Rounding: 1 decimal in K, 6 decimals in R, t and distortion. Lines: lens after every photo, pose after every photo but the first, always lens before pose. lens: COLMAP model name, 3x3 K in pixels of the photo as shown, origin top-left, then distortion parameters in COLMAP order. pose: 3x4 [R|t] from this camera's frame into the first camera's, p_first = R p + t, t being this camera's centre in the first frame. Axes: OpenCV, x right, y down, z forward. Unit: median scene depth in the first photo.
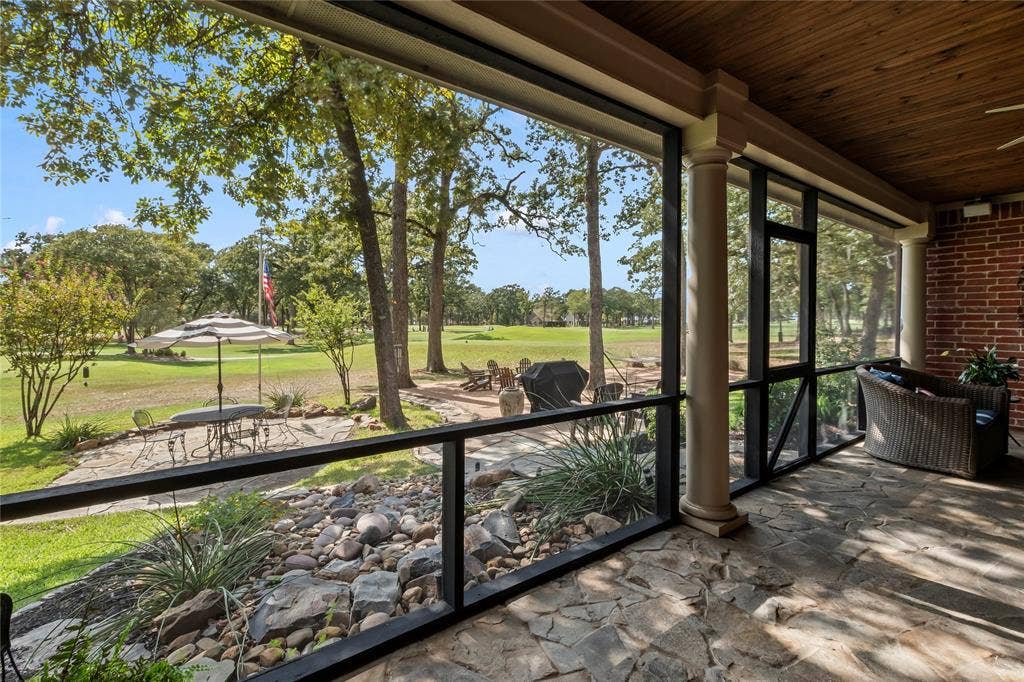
lens RADIAL K [[467.5, 0, 512.1], [0, 467.5, 336.0], [0, 0, 1]] dist [-0.000540, -0.000214]
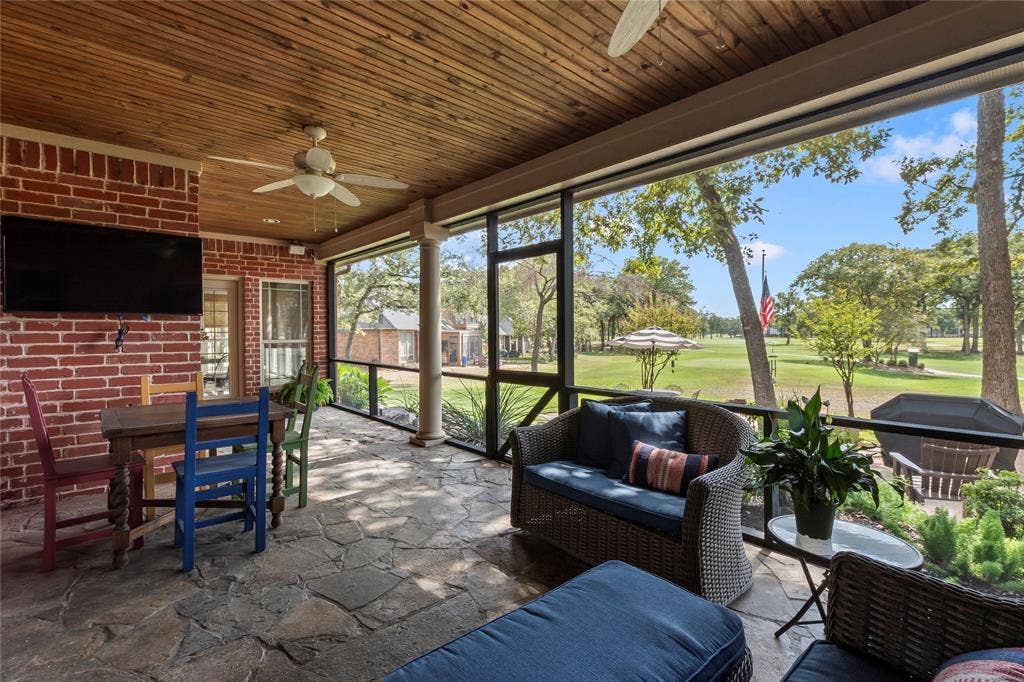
lens RADIAL K [[467.5, 0, 512.1], [0, 467.5, 336.0], [0, 0, 1]] dist [-0.000540, -0.000214]
pose [[0.068687, 0.006893, -0.997614, 2.234717], [-0.024937, 0.999676, 0.005190, -0.039756], [0.997327, 0.024521, 0.068837, 1.155916]]
